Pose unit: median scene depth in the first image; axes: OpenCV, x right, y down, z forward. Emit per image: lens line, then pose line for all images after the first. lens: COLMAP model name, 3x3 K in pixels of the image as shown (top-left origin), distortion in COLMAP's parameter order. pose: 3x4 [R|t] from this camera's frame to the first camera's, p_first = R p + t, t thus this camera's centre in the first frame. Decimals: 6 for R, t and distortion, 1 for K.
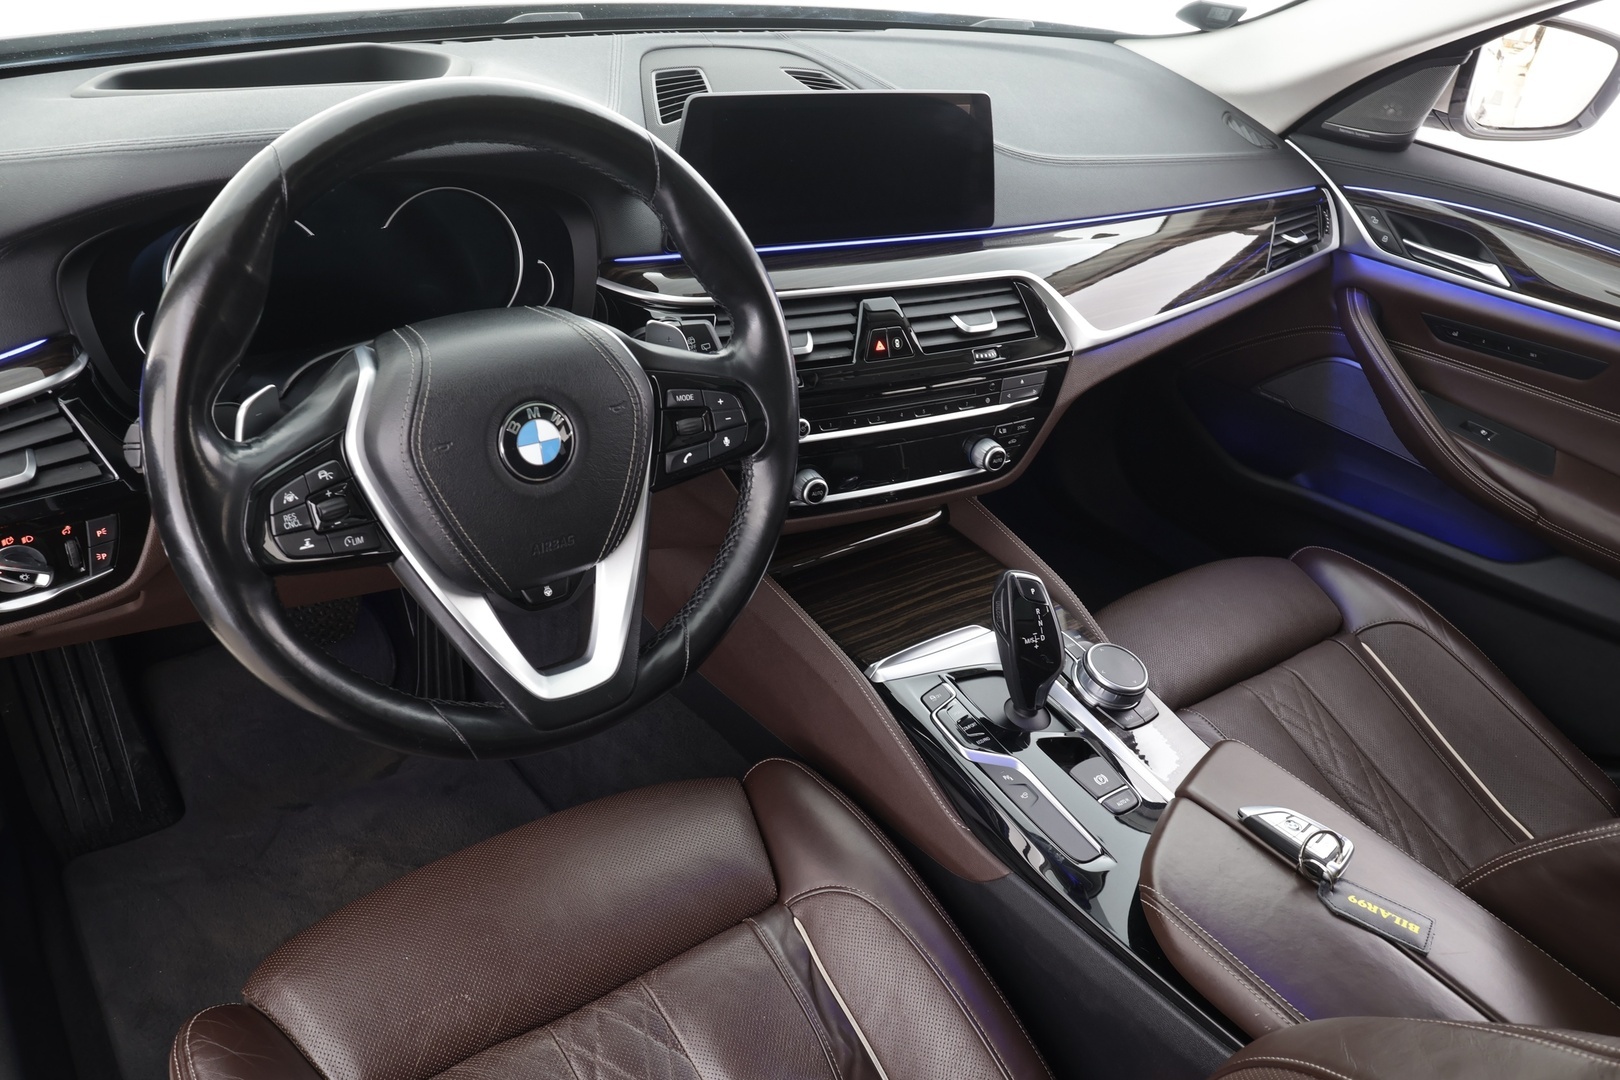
lens RADIAL K [[1198.5, 0, 805.1], [0, 1198.5, 540.7], [0, 0, 1]] dist [-0.002581, 0.000625]
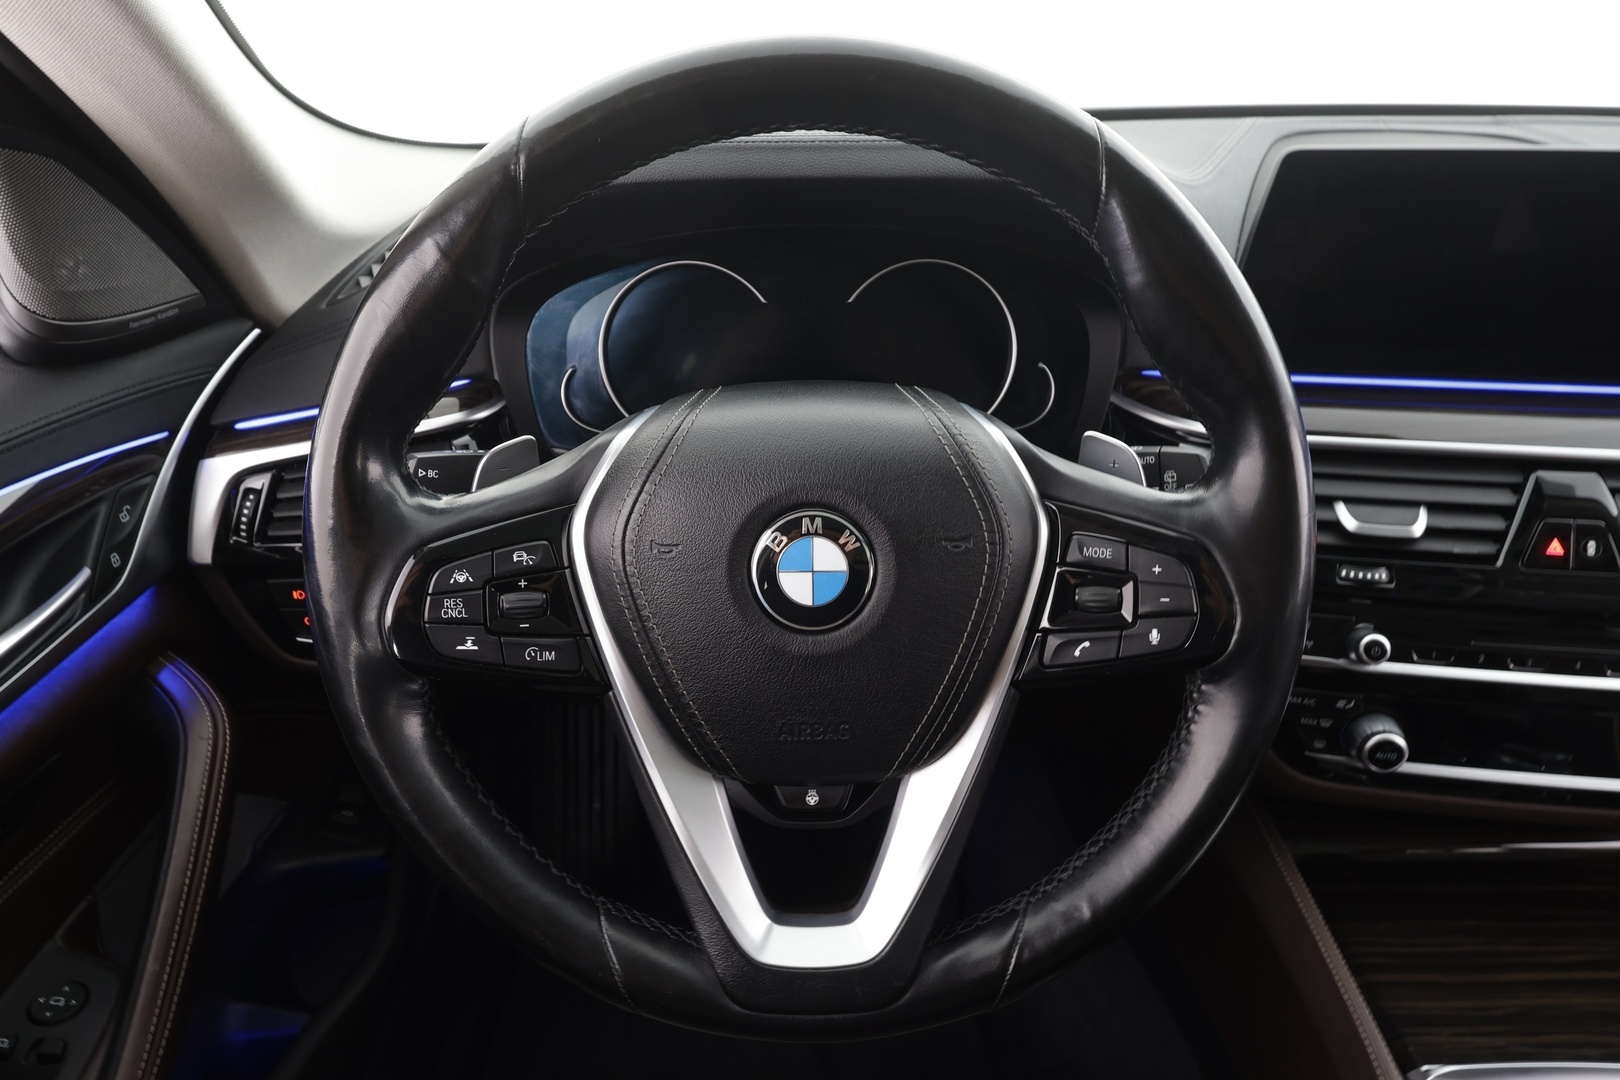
lens RADIAL K [[1084.4, 0, 820.7], [0, 1084.4, 548.2], [0, 0, 1]] dist [-0.003516, 0.004757]
pose [[0.805758, 0.165577, -0.568628, 0.075533], [-0.239059, 0.969361, -0.056488, -0.041480], [0.541852, 0.181451, 0.820653, 0.345178]]
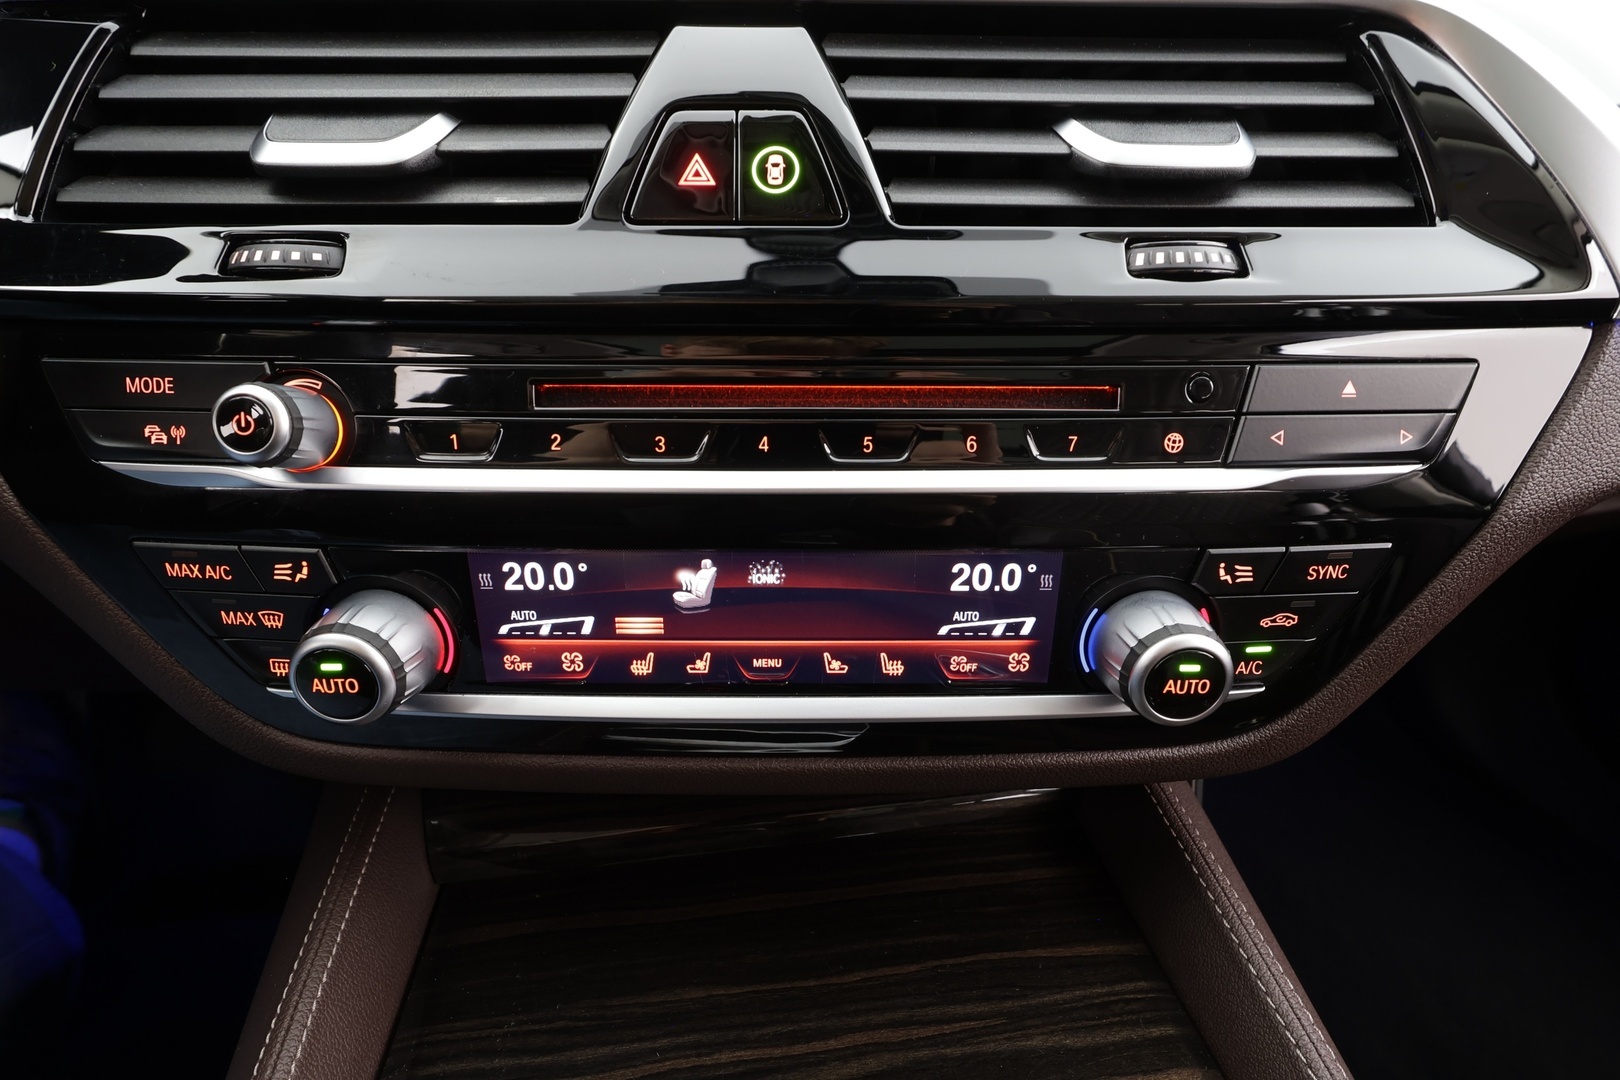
lens RADIAL K [[728.2, 0, 822.2], [0, 728.2, 530.6], [0, 0, 1]] dist [-0.011488, 0.000207]
pose [[0.878280, 0.120271, -0.462773, 0.170497], [-0.177935, 0.980548, -0.082858, -0.077458], [0.443806, 0.155116, 0.882596, 0.888413]]
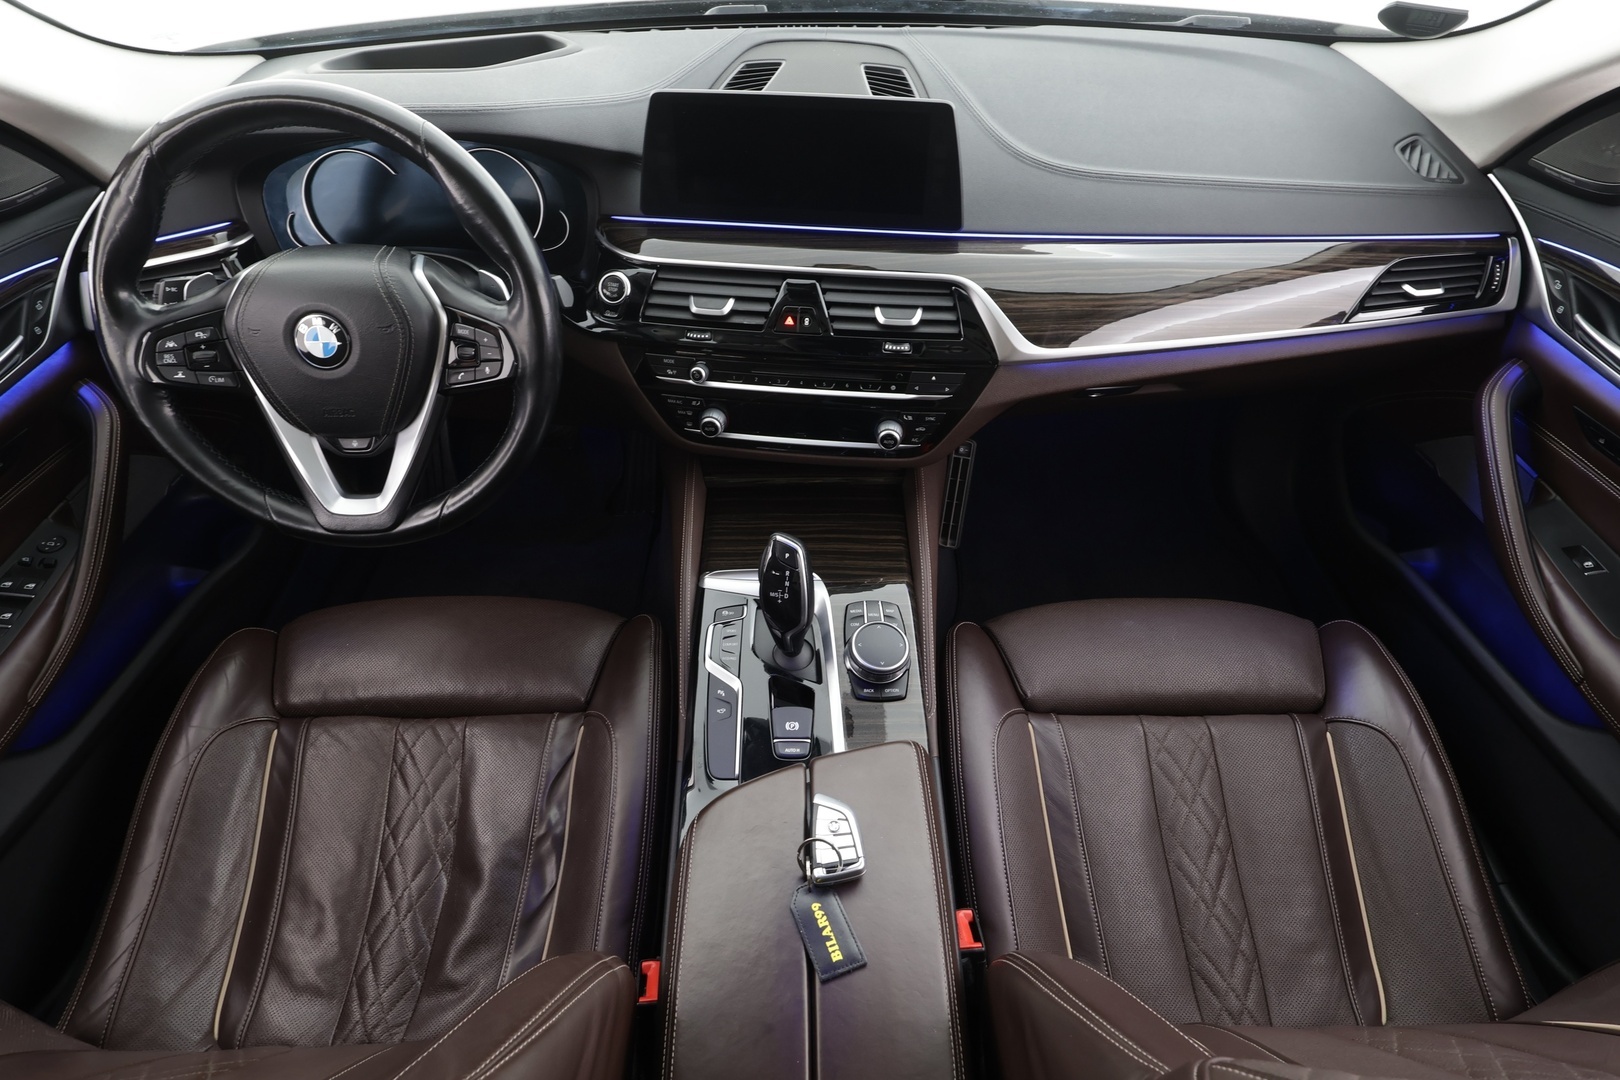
lens RADIAL K [[924.8, 0, 822.0], [0, 924.8, 541.4], [0, 0, 1]] dist [-0.005774, 0.003156]
pose [[0.813563, 0.308906, -0.492638, 0.606769], [-0.236318, 0.949747, 0.205268, -0.151529], [0.531290, -0.050579, 0.845679, 0.237692]]
